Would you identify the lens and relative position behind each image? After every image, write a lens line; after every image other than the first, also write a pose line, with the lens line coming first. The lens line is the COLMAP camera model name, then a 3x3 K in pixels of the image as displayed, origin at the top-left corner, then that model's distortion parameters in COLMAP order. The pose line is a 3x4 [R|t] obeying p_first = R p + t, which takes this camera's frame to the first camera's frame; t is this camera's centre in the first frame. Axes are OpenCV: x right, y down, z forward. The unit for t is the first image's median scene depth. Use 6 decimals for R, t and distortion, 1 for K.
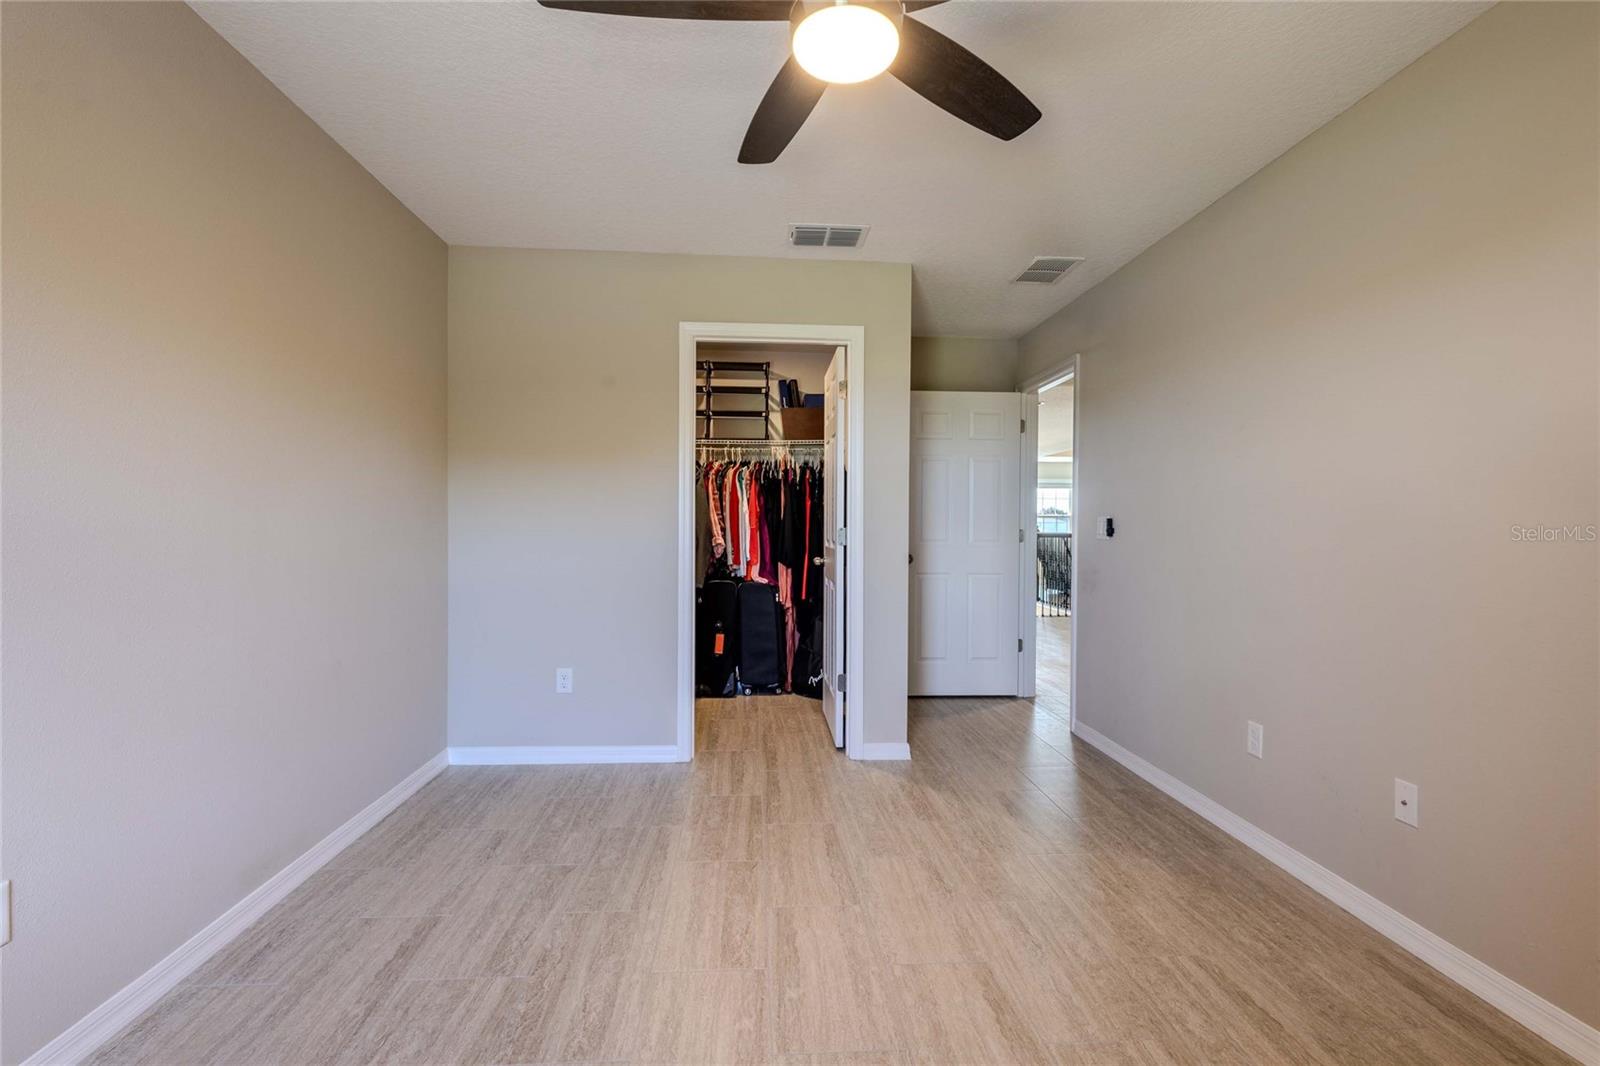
lens RADIAL K [[729.8, 0, 800.0], [0, 729.8, 533.0], [0, 0, 1]] dist [0.010206, -0.000156]
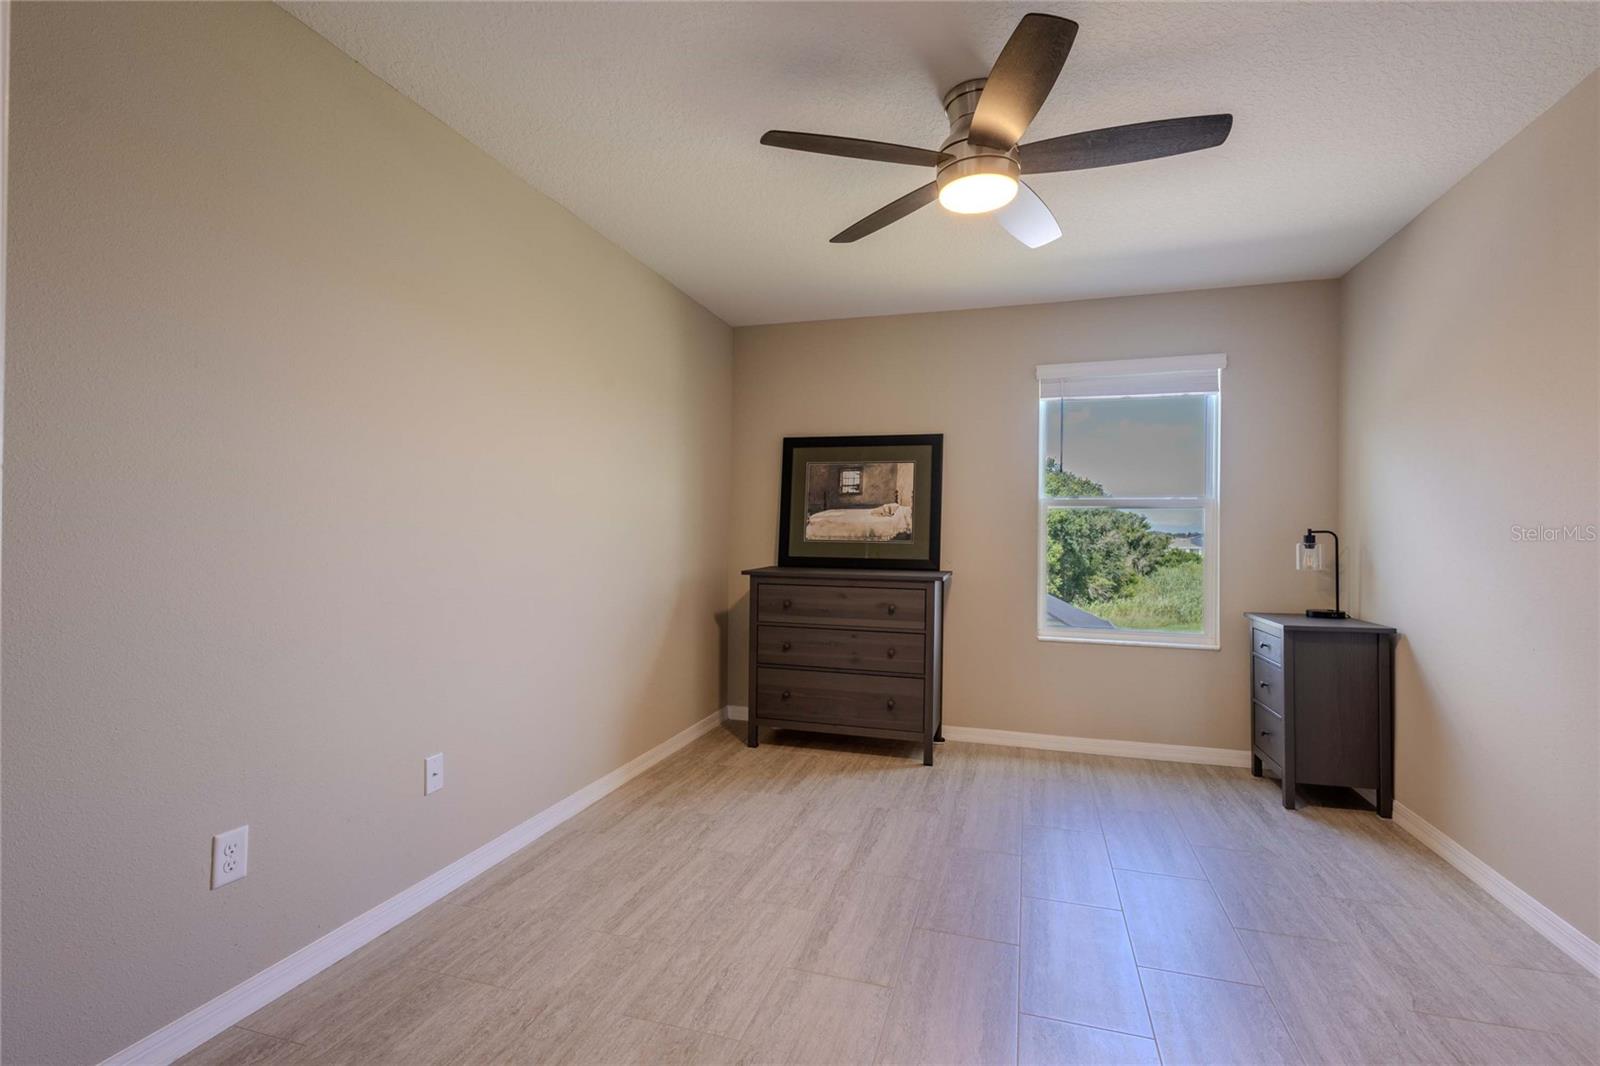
lens RADIAL K [[731.8, 0, 809.8], [0, 731.8, 539.3], [0, 0, 1]] dist [0.010573, -0.000406]
pose [[-0.936903, -0.018854, 0.349082, -0.104844], [-0.013031, 0.999734, 0.019023, -0.022466], [-0.349348, 0.013274, -0.936899, 1.877964]]
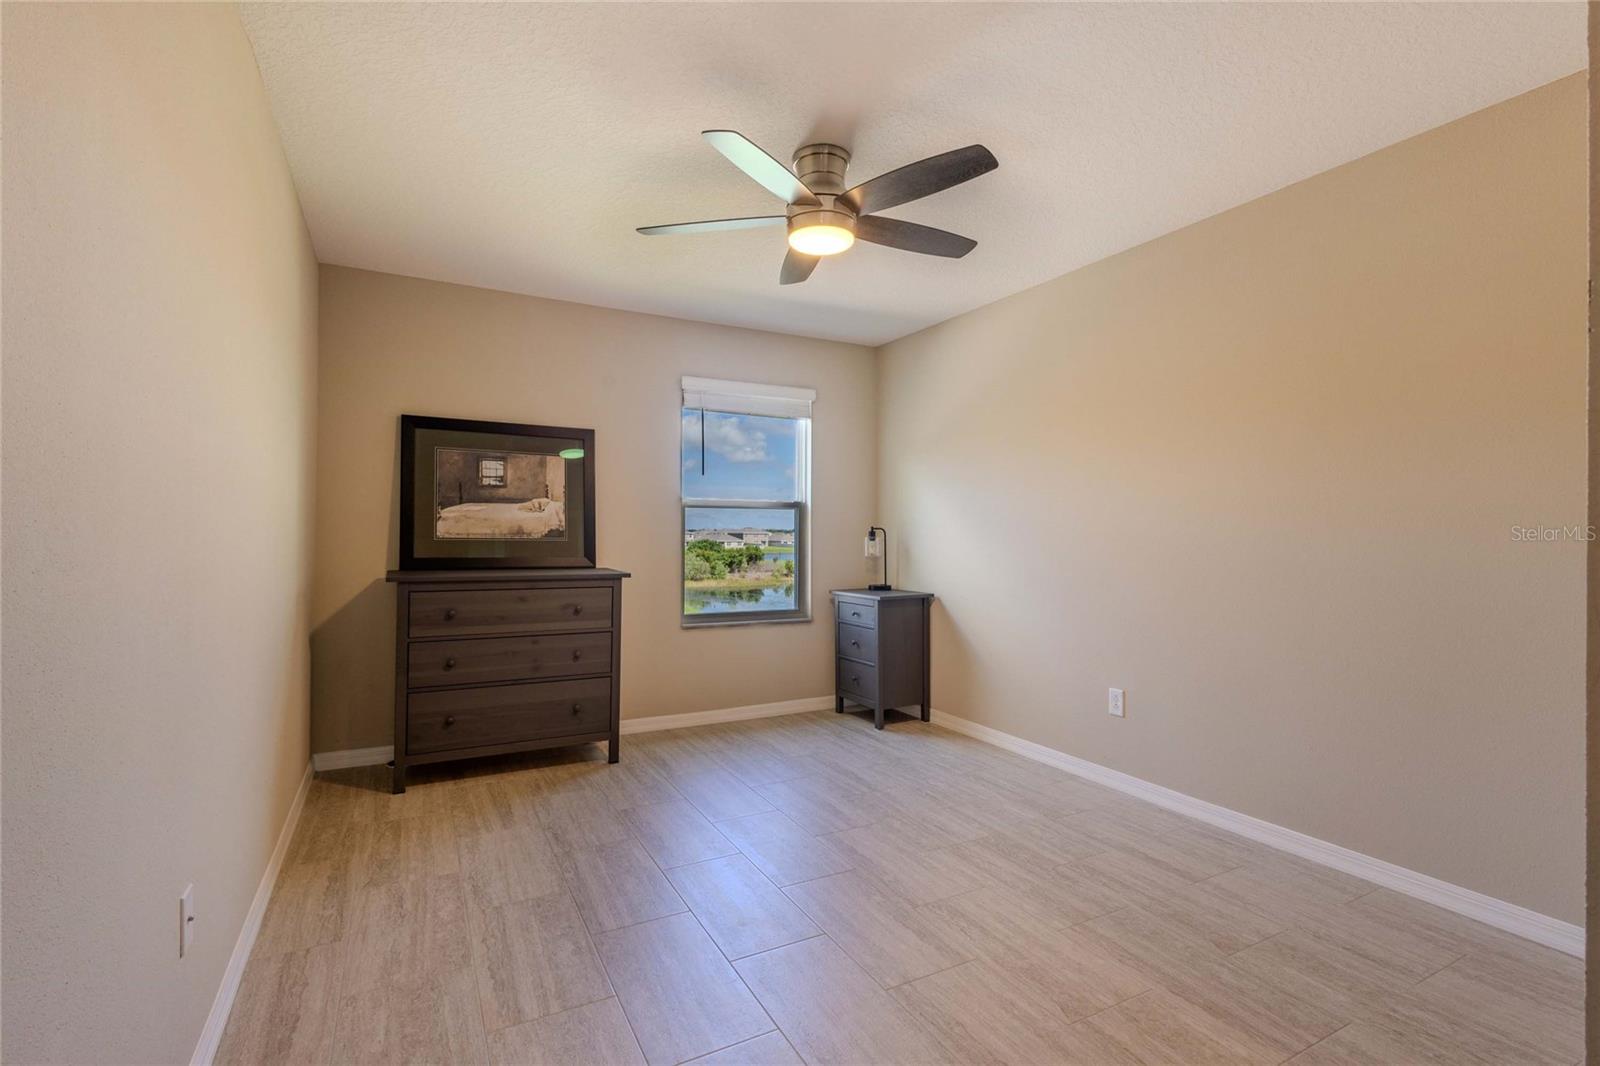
lens RADIAL K [[729.8, 0, 800.0], [0, 729.8, 533.0], [0, 0, 1]] dist [0.010206, -0.000156]
pose [[-0.909148, -0.013402, -0.416258, 0.596498], [-0.017408, 0.999831, 0.005830, -0.018637], [0.416109, 0.012547, -0.909228, 1.910667]]
